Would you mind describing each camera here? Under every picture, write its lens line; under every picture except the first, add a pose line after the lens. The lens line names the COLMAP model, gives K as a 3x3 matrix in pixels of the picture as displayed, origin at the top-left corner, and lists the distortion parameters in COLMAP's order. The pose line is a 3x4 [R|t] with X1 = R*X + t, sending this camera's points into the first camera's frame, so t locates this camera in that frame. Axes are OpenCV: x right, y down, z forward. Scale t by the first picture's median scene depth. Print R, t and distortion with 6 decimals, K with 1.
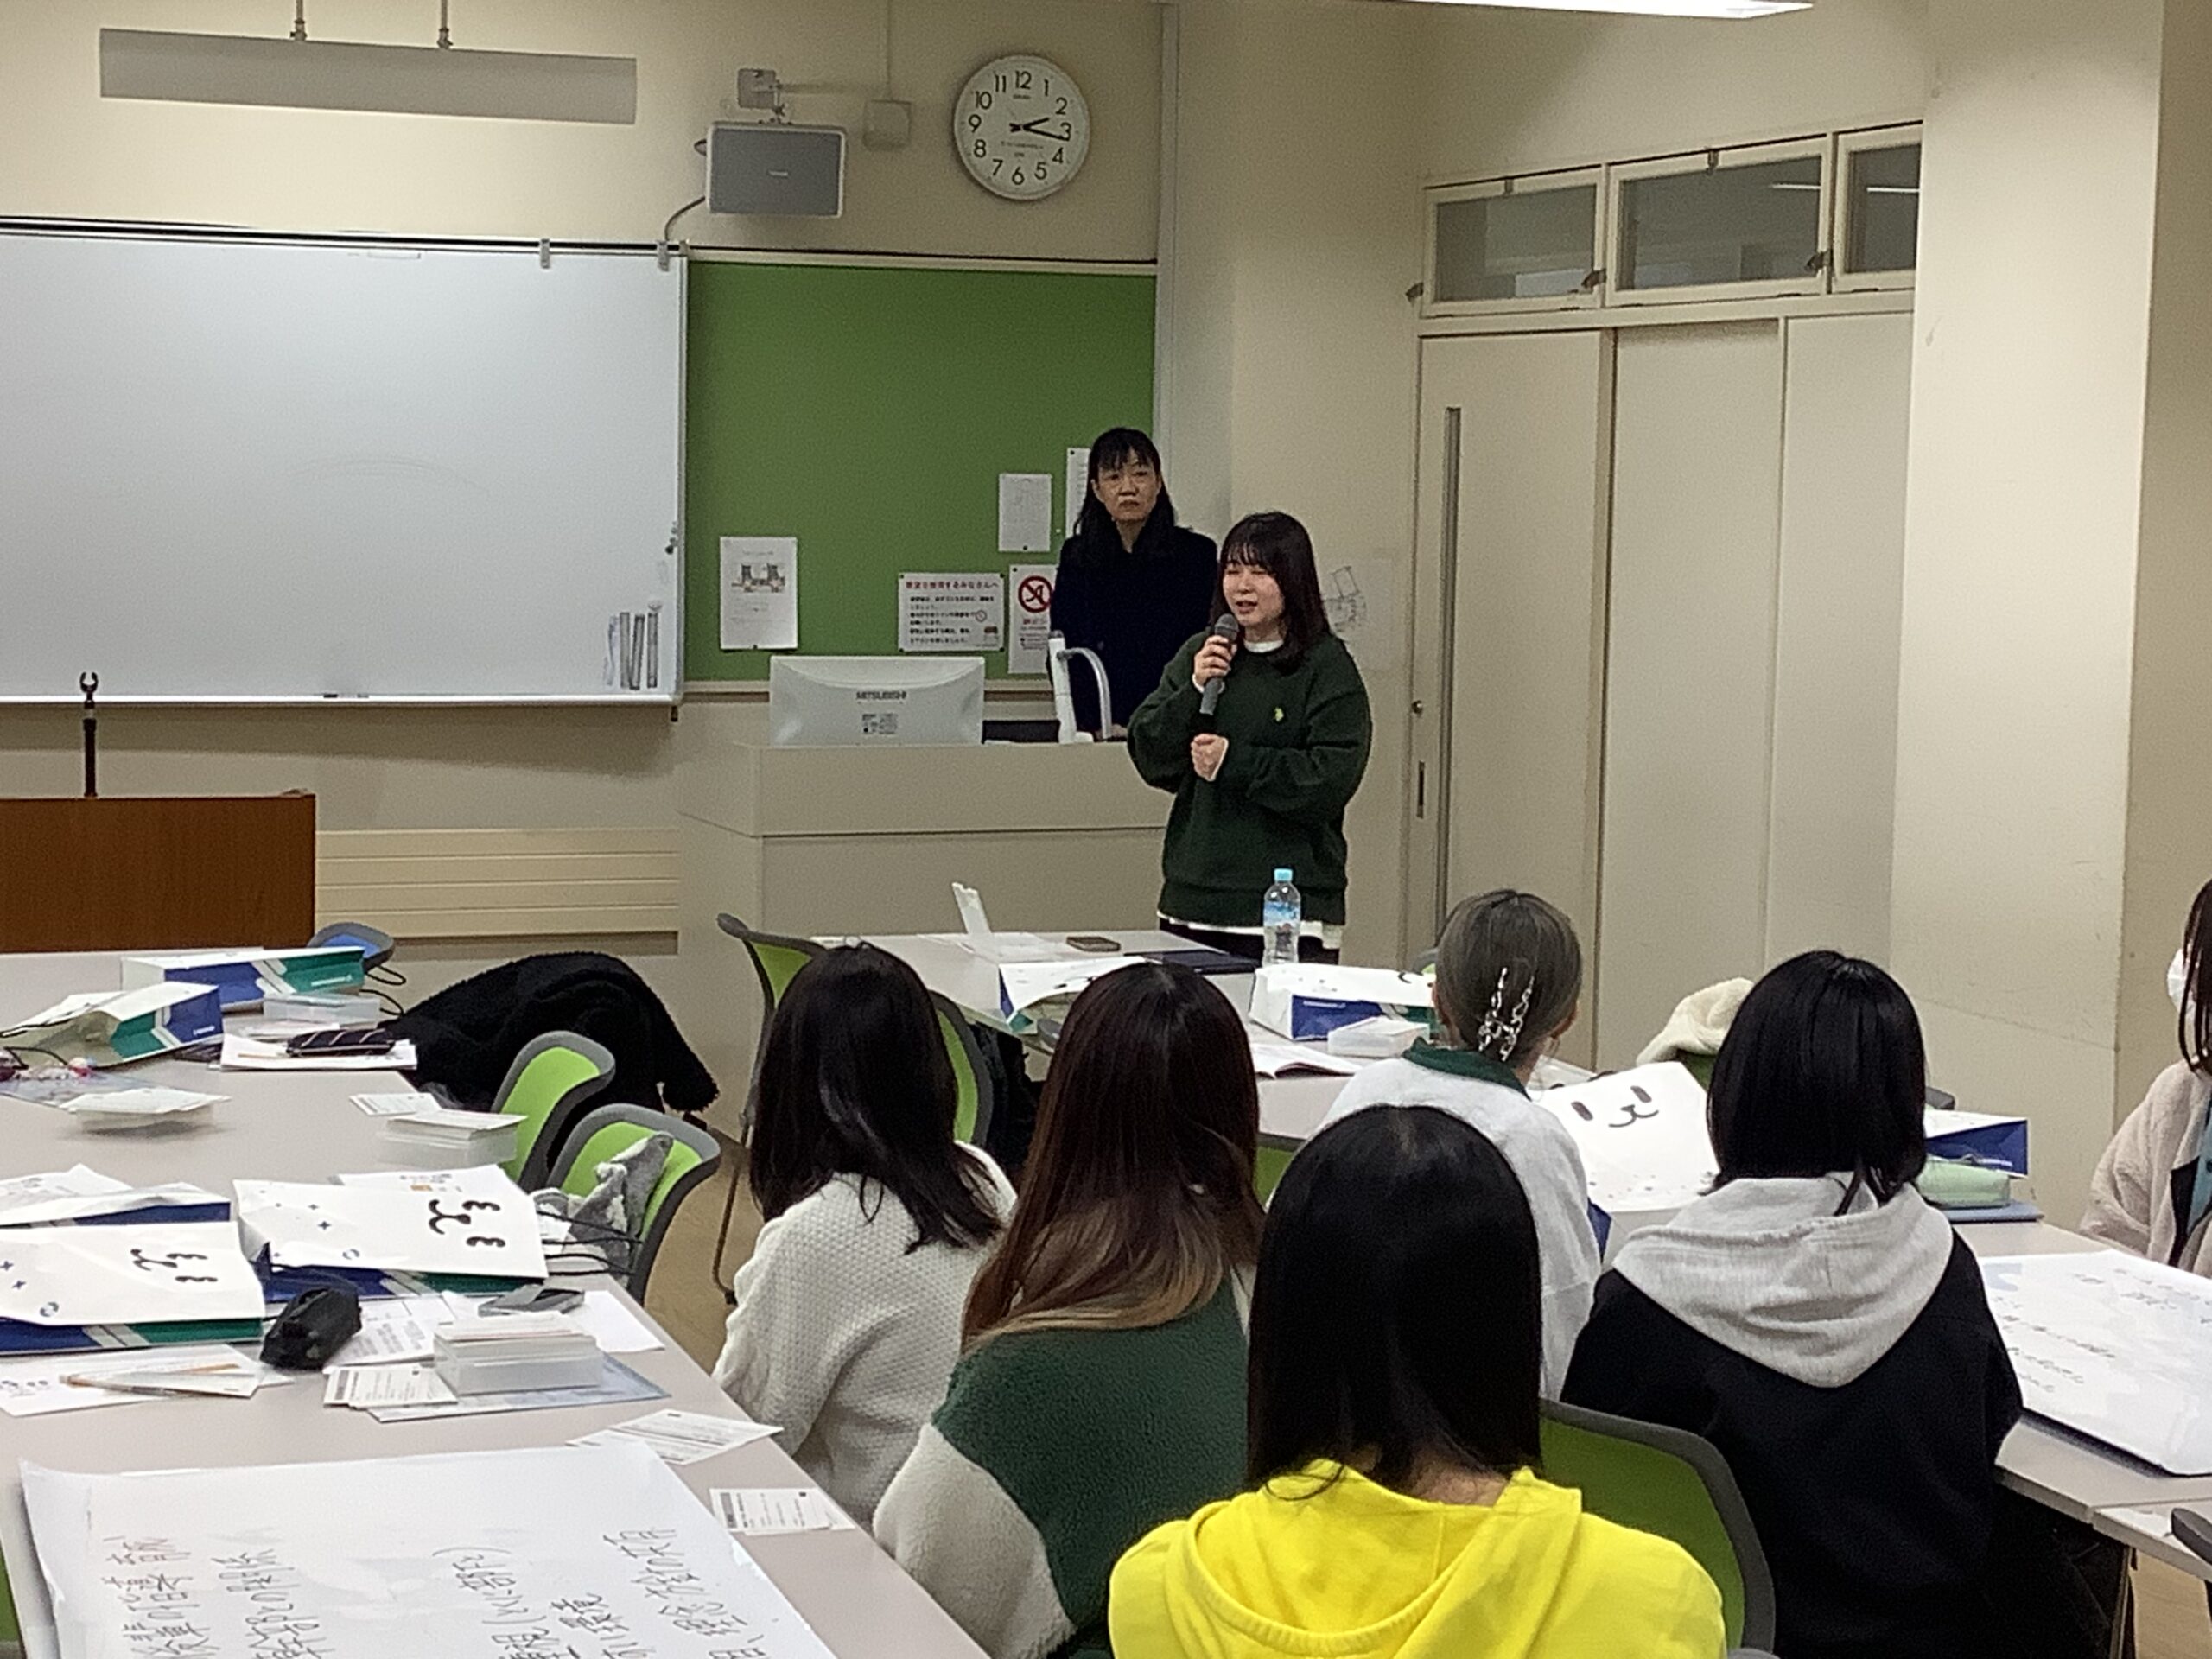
lens RADIAL K [[3983.6, 0, 1106.8], [0, 3983.6, 828.7], [0, 0, 1]] dist [-0.017367, 0.139375]
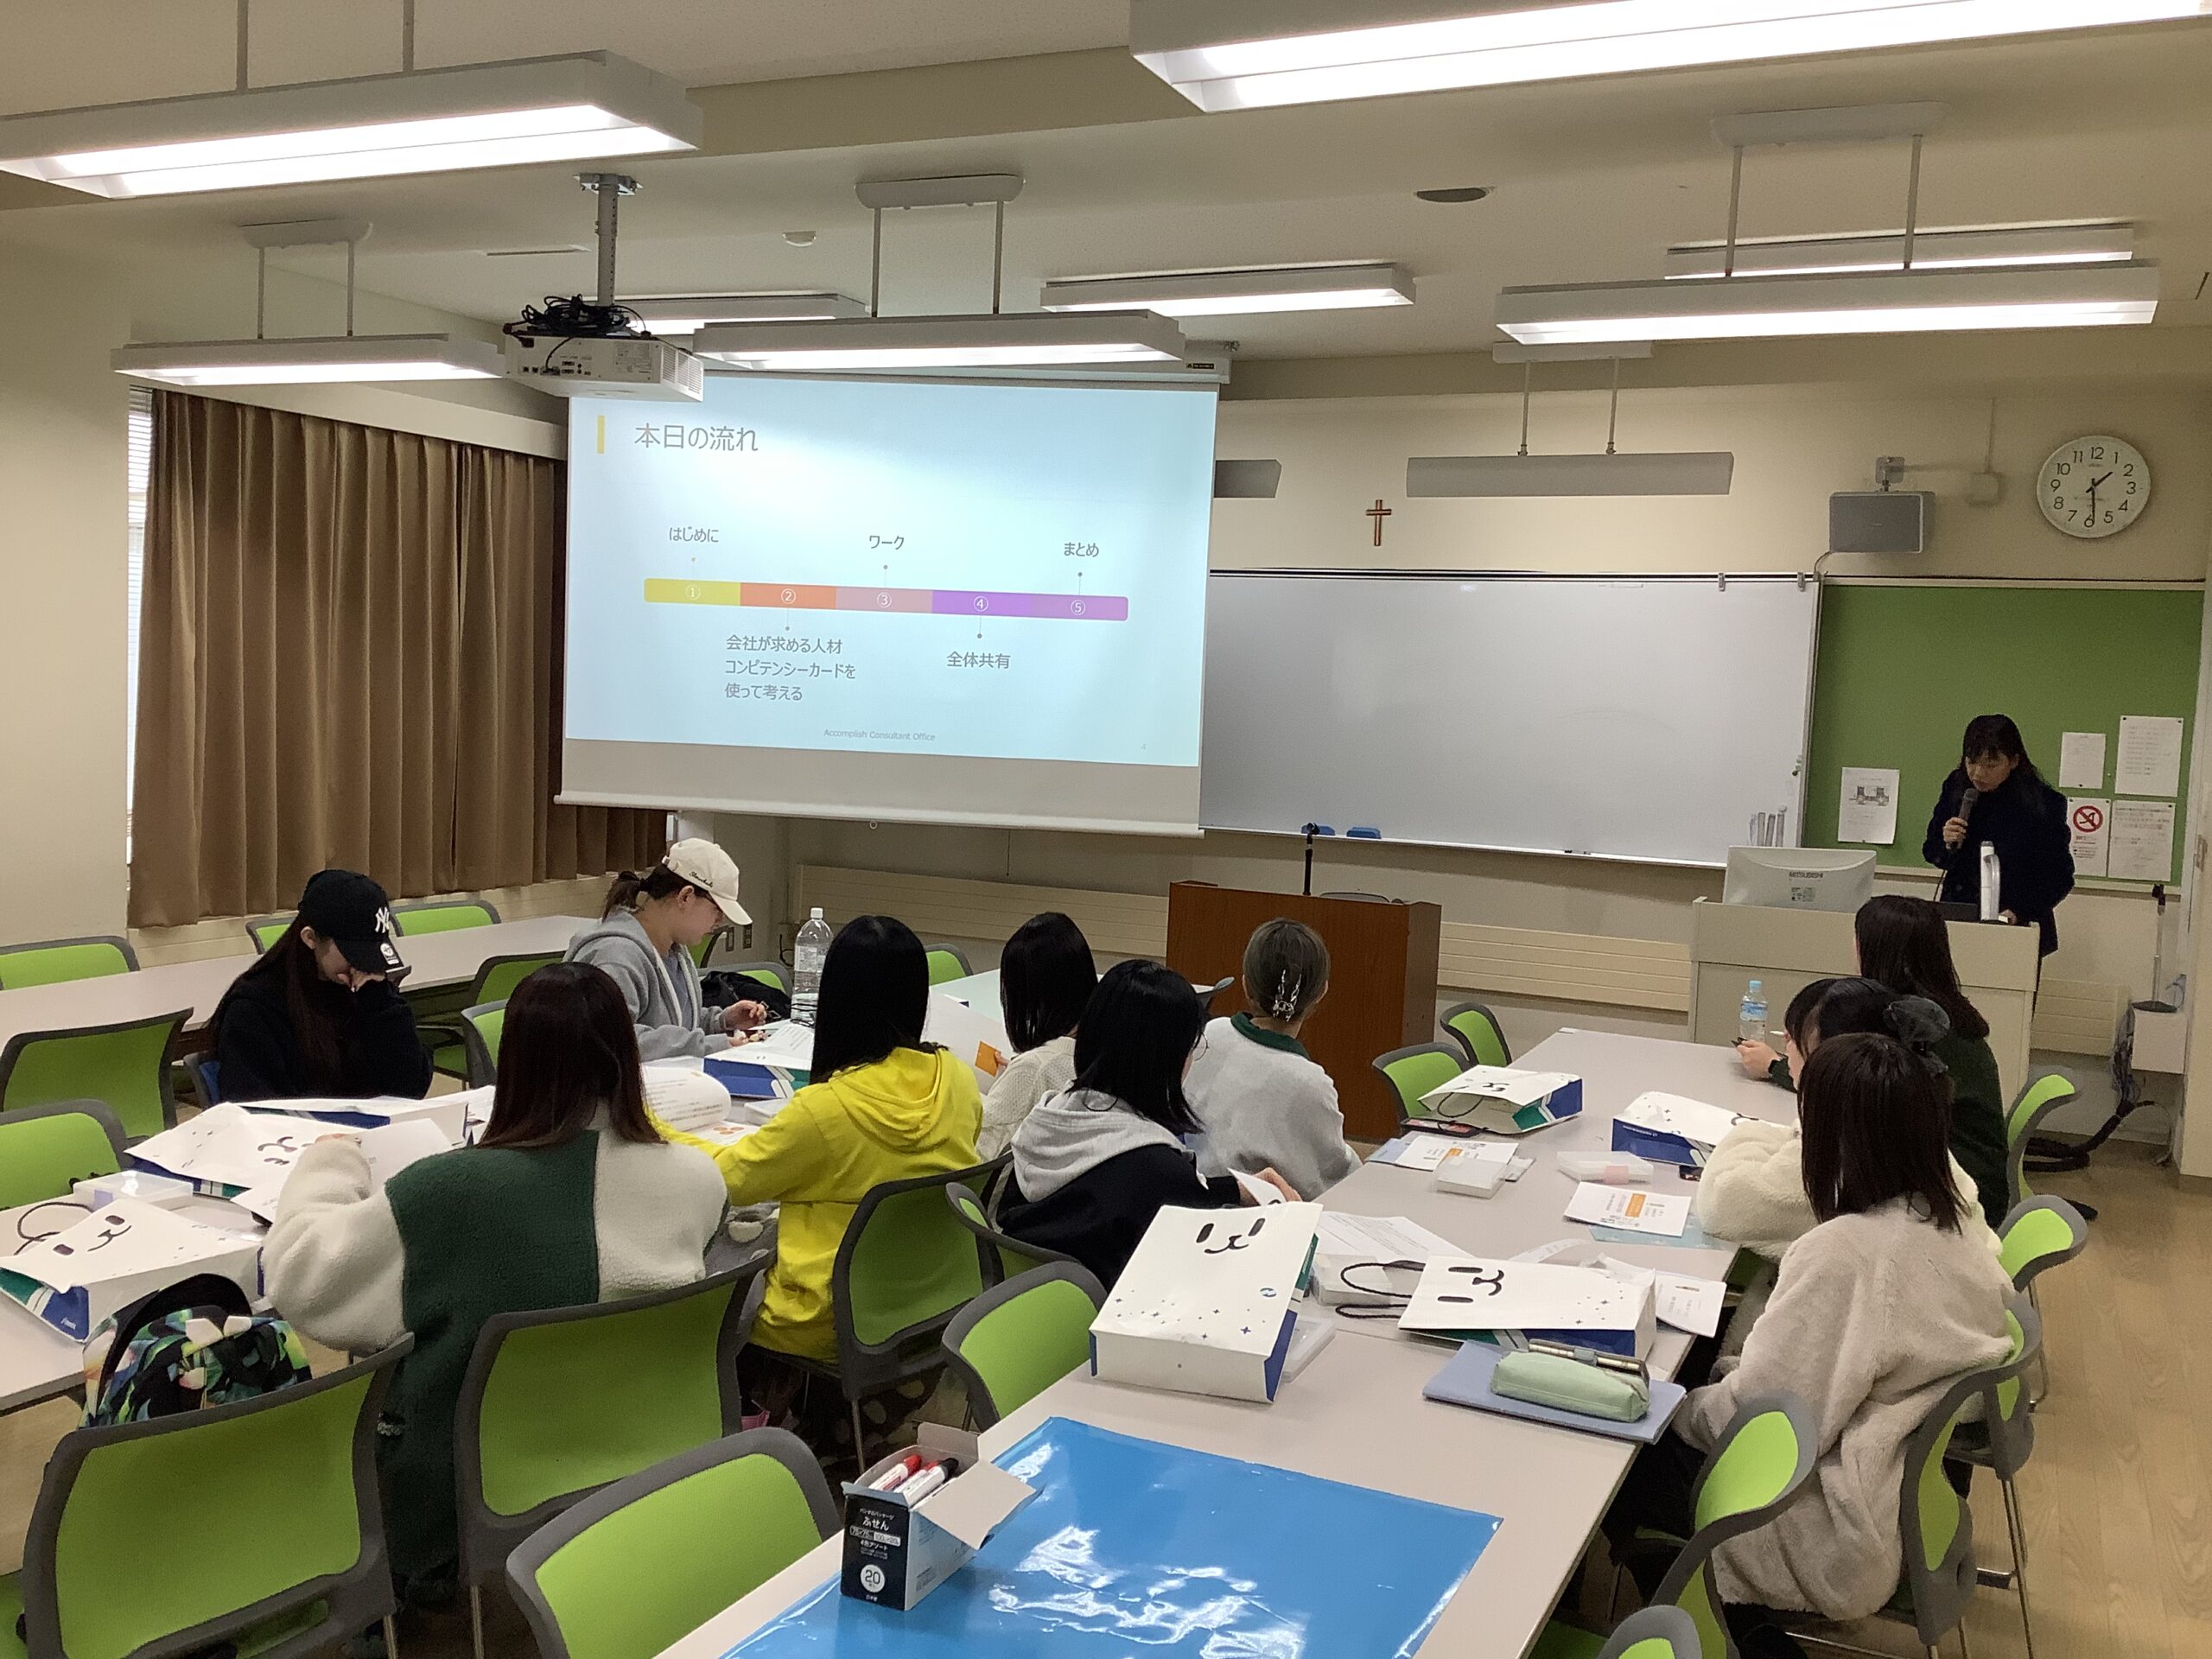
lens RADIAL K [[1991.5, 0, 1104.6], [0, 1991.5, 809.2], [0, 0, 1]] dist [0.129879, -0.258448]
pose [[0.695192, 0.058200, -0.716464, 0.261454], [-0.098963, 0.994975, -0.015200, -0.018178], [0.711979, 0.081470, 0.697459, 0.271118]]
